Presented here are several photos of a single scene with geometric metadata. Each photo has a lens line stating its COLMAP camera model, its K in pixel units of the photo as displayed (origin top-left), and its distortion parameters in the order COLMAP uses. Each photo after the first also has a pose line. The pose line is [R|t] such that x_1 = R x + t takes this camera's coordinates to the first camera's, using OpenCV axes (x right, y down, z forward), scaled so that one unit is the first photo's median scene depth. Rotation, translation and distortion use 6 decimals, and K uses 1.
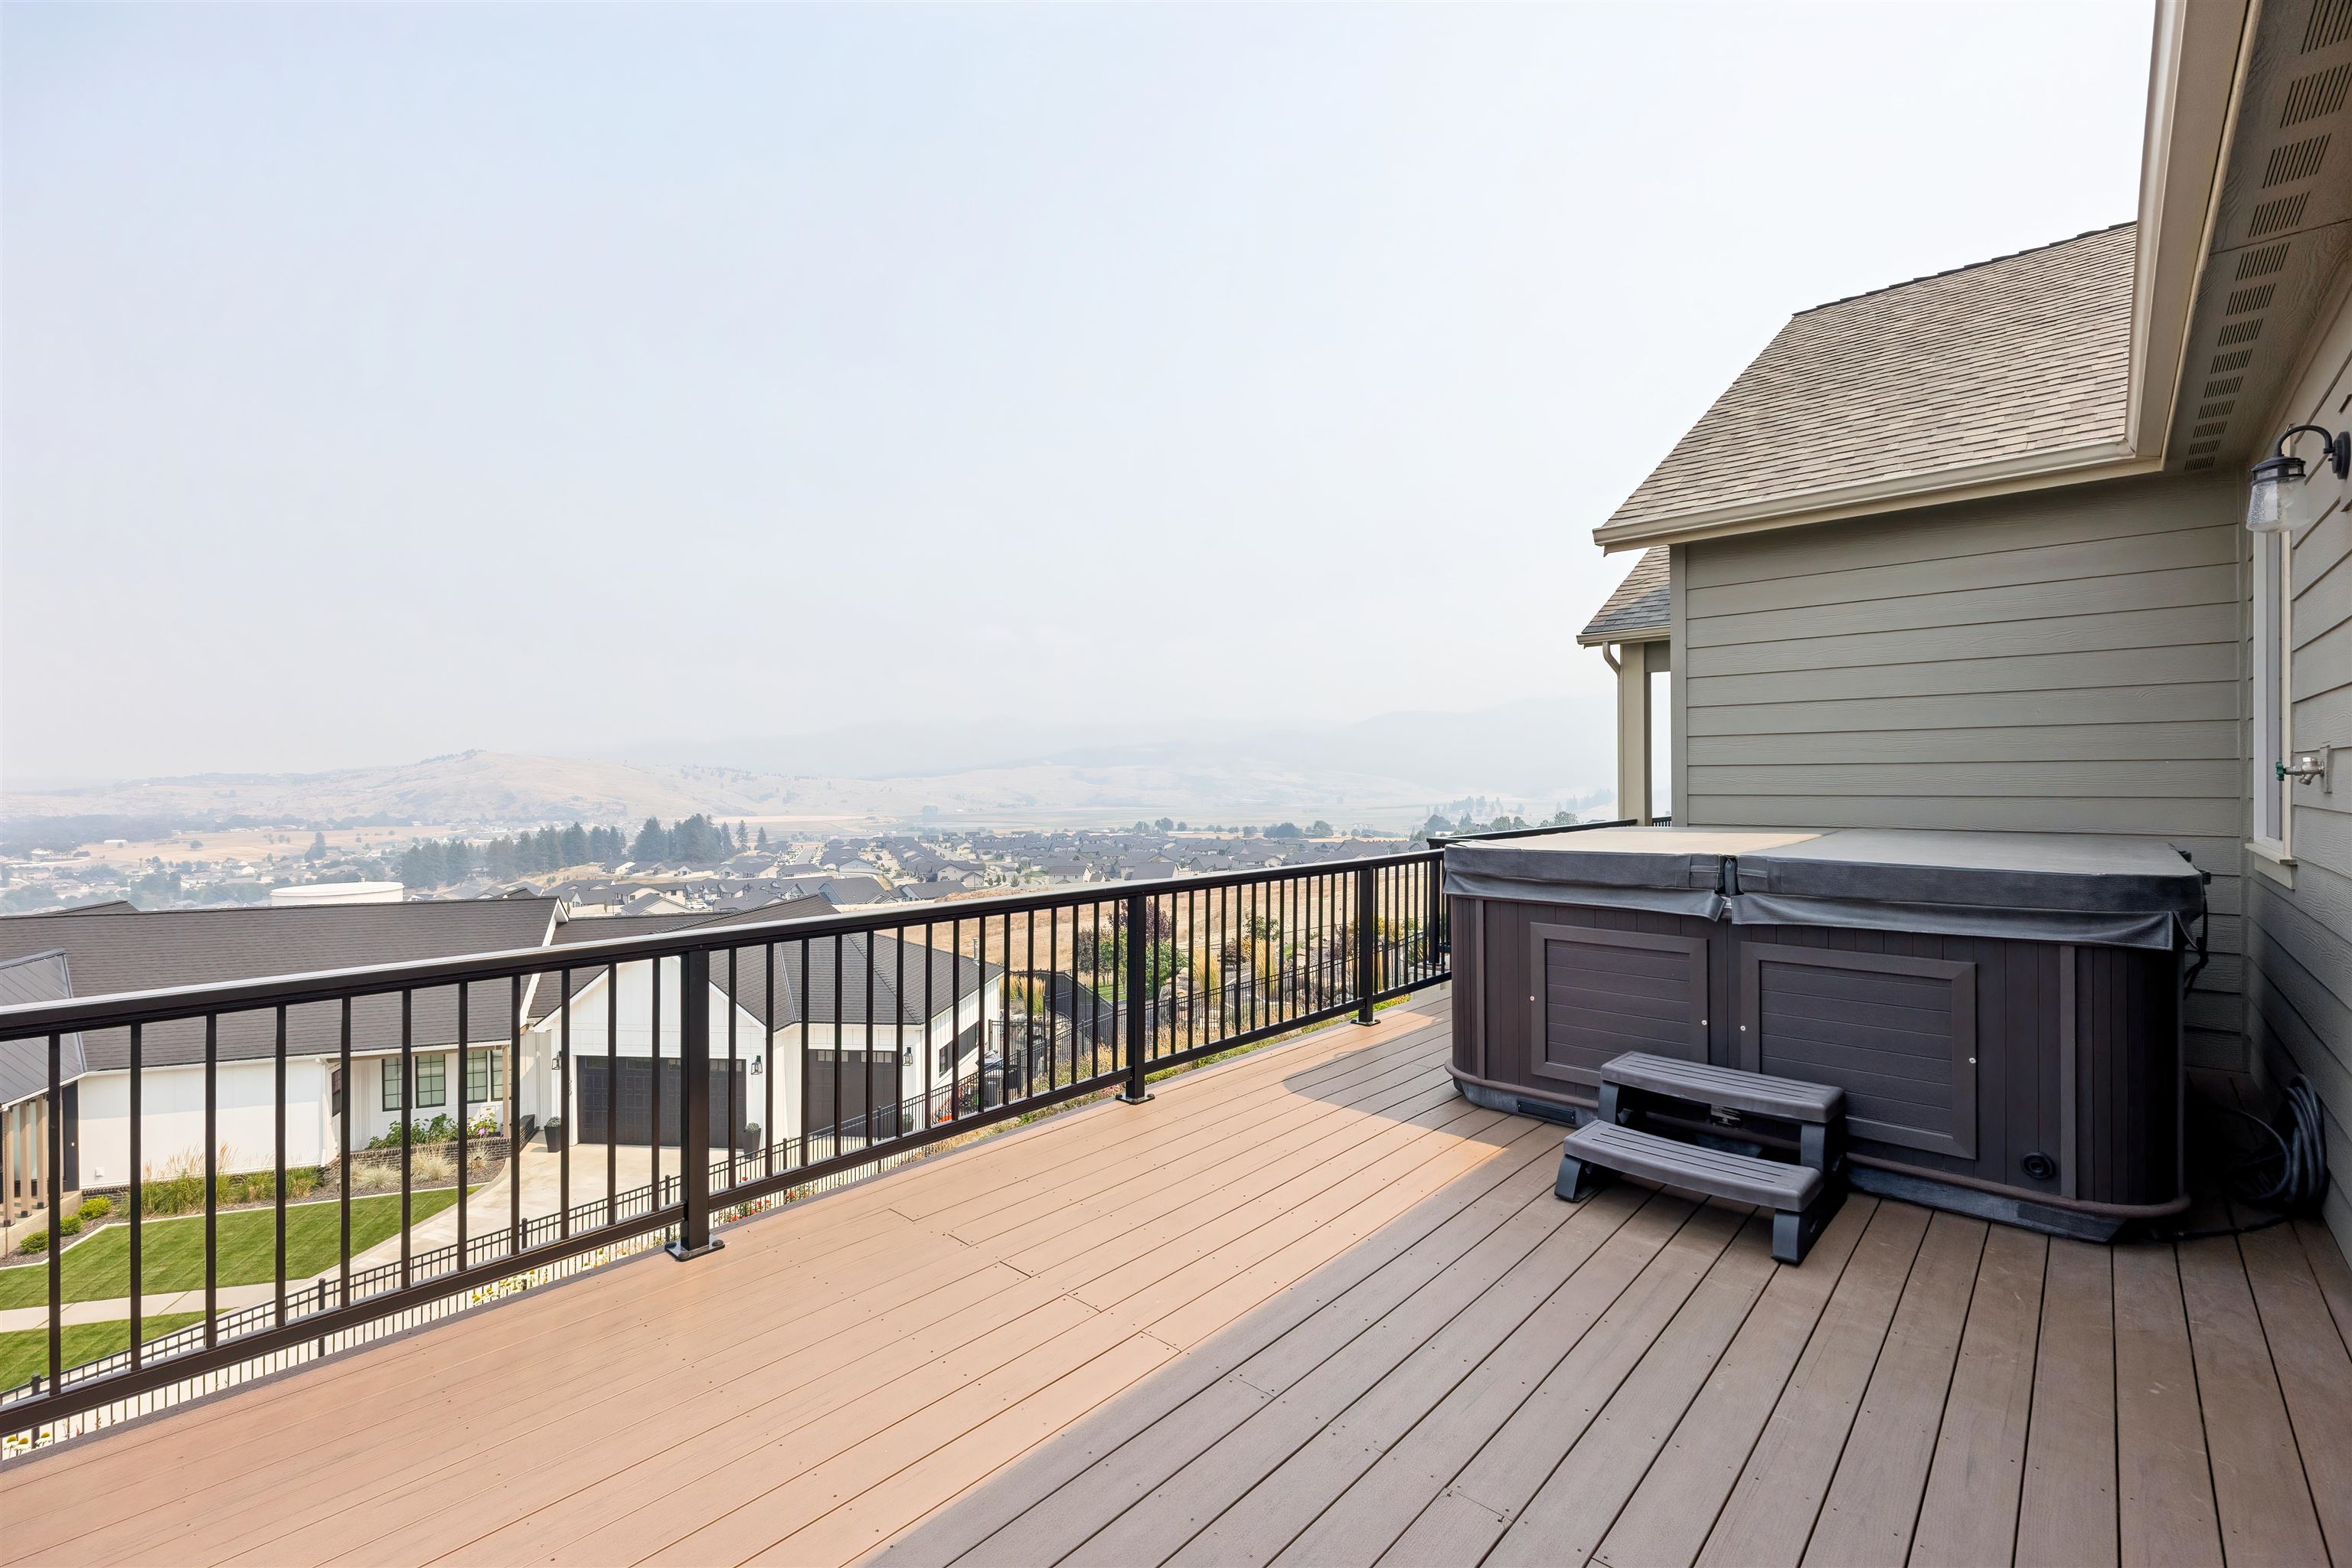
lens RADIAL K [[1015.3, 0, 1179.6], [0, 1015.3, 779.9], [0, 0, 1]] dist [0.000196, -0.000120]
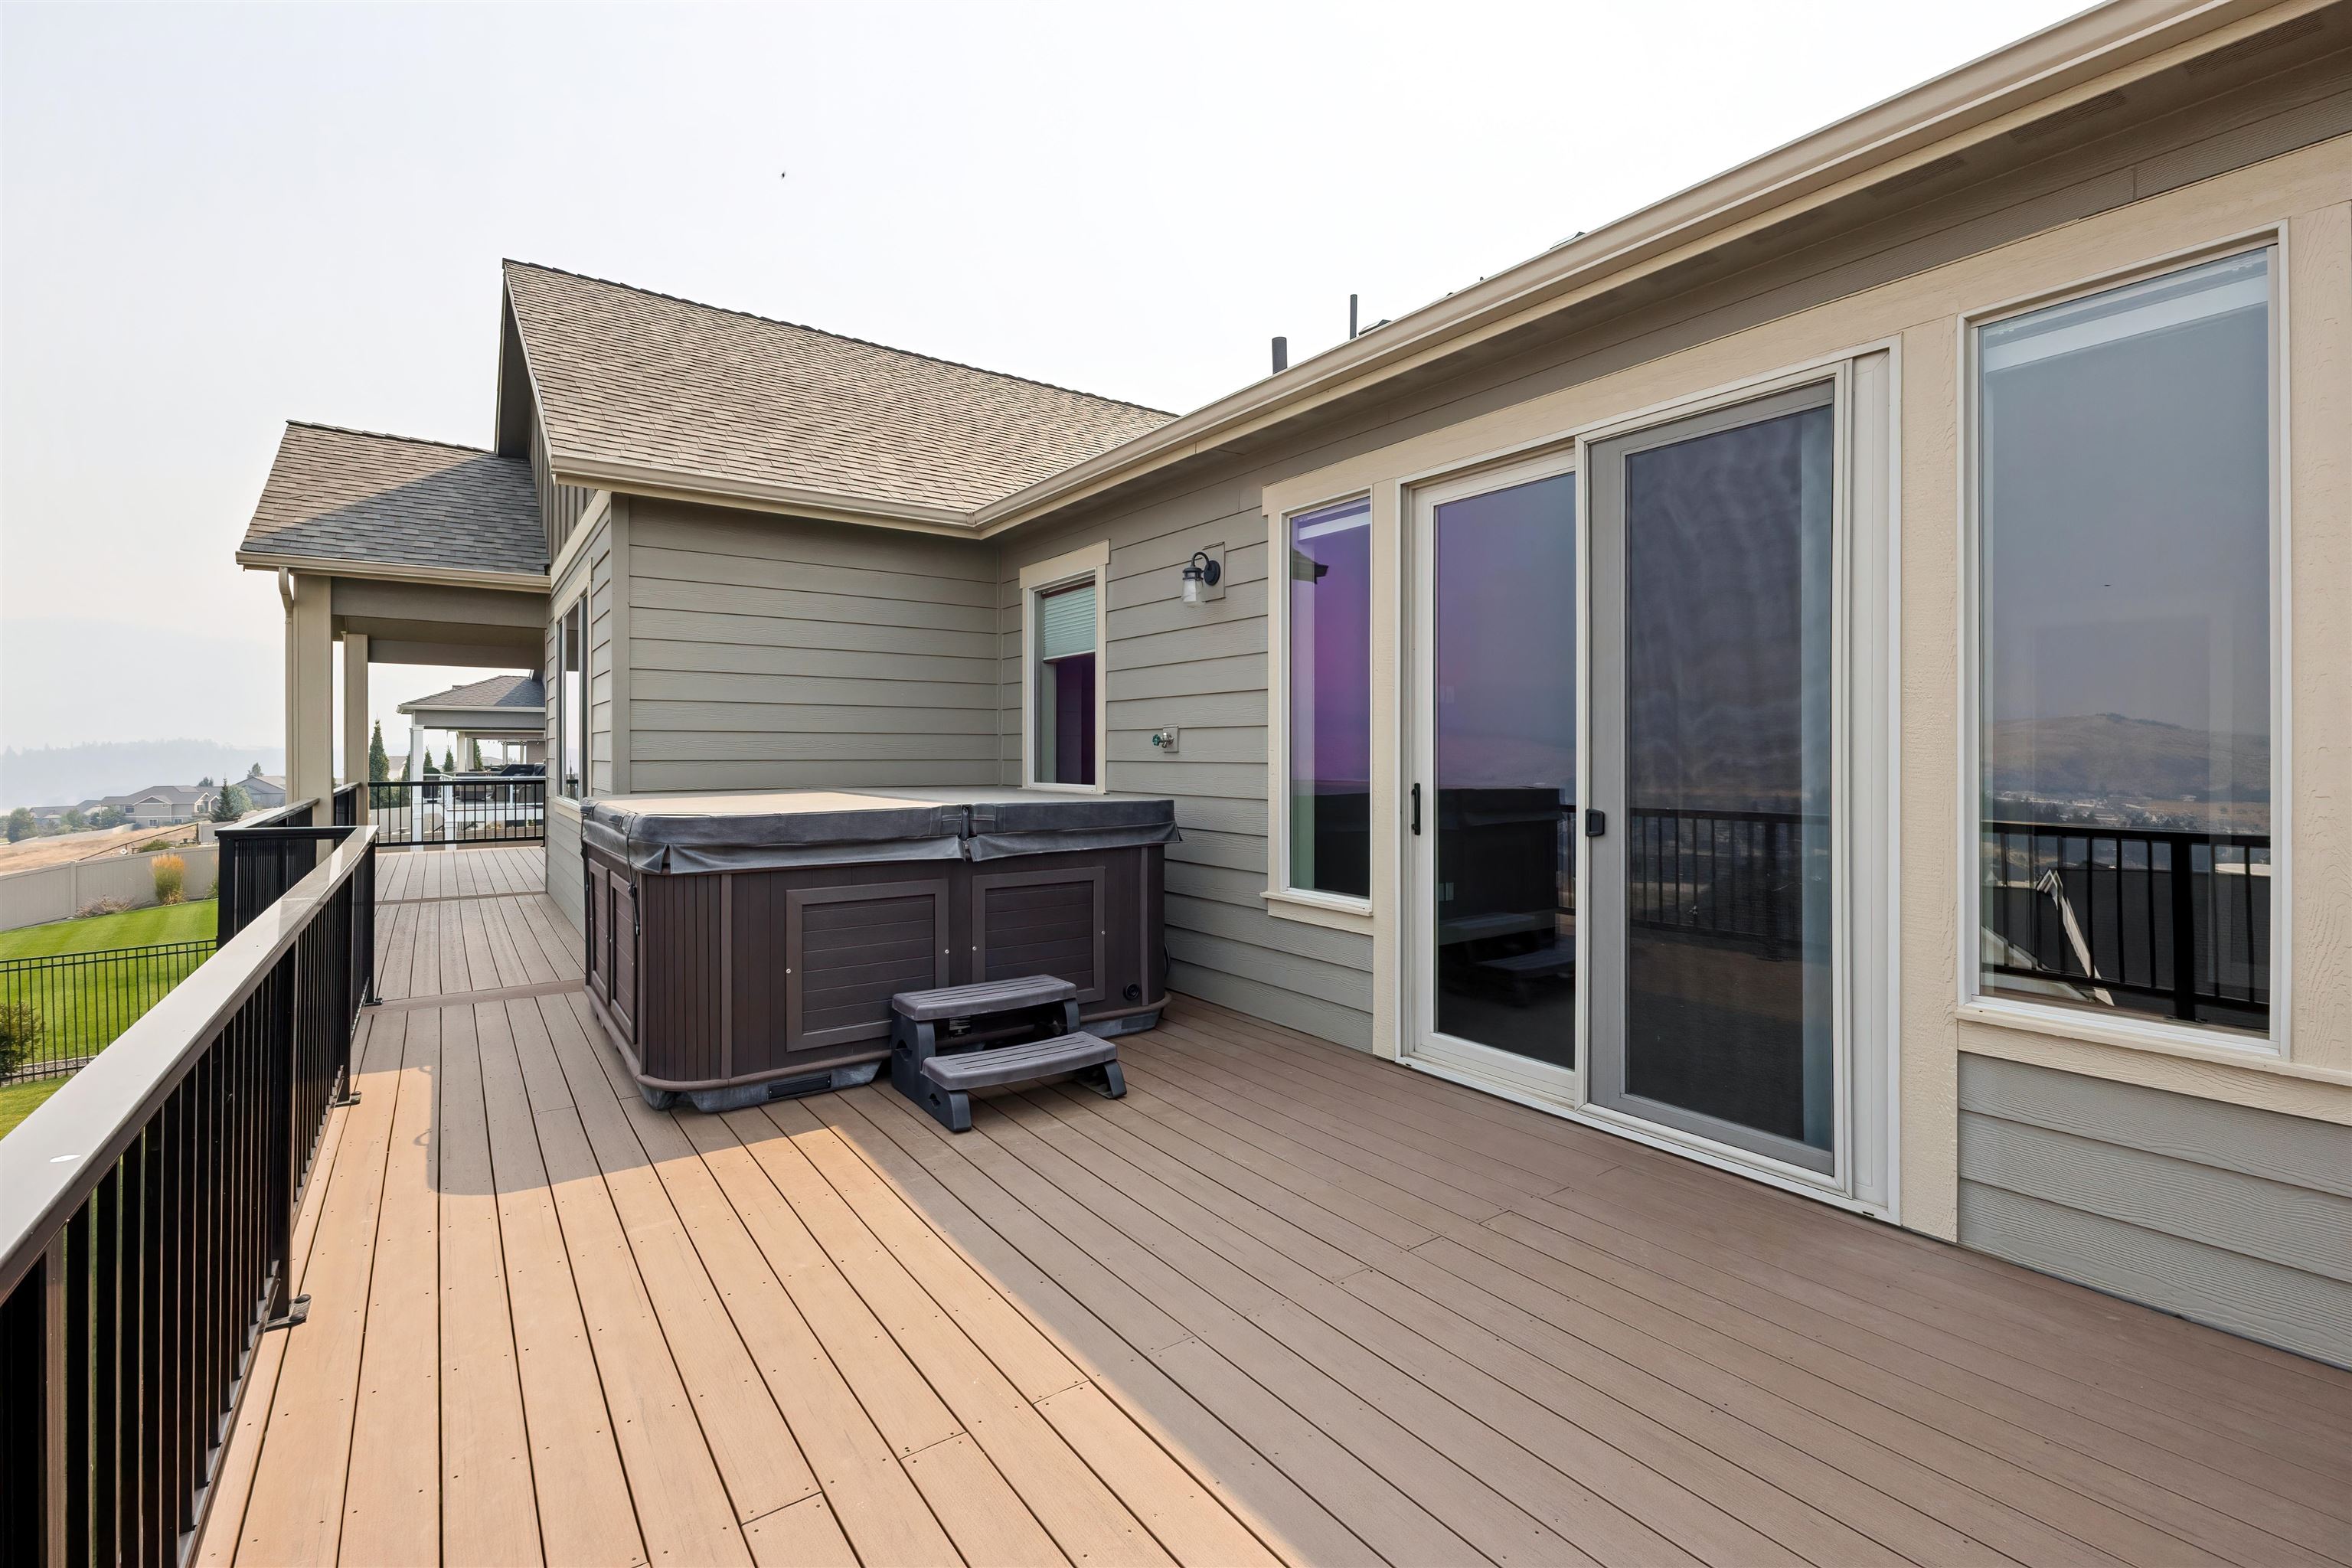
lens RADIAL K [[1031.2, 0, 1181.7], [0, 1031.2, 749.3], [0, 0, 1]] dist [0.000220, -0.000026]
pose [[0.209061, 0.009049, 0.977861, -0.626192], [-0.001872, 0.999959, -0.008854, 0.021800], [-0.977901, 0.000021, 0.209069, 0.544052]]
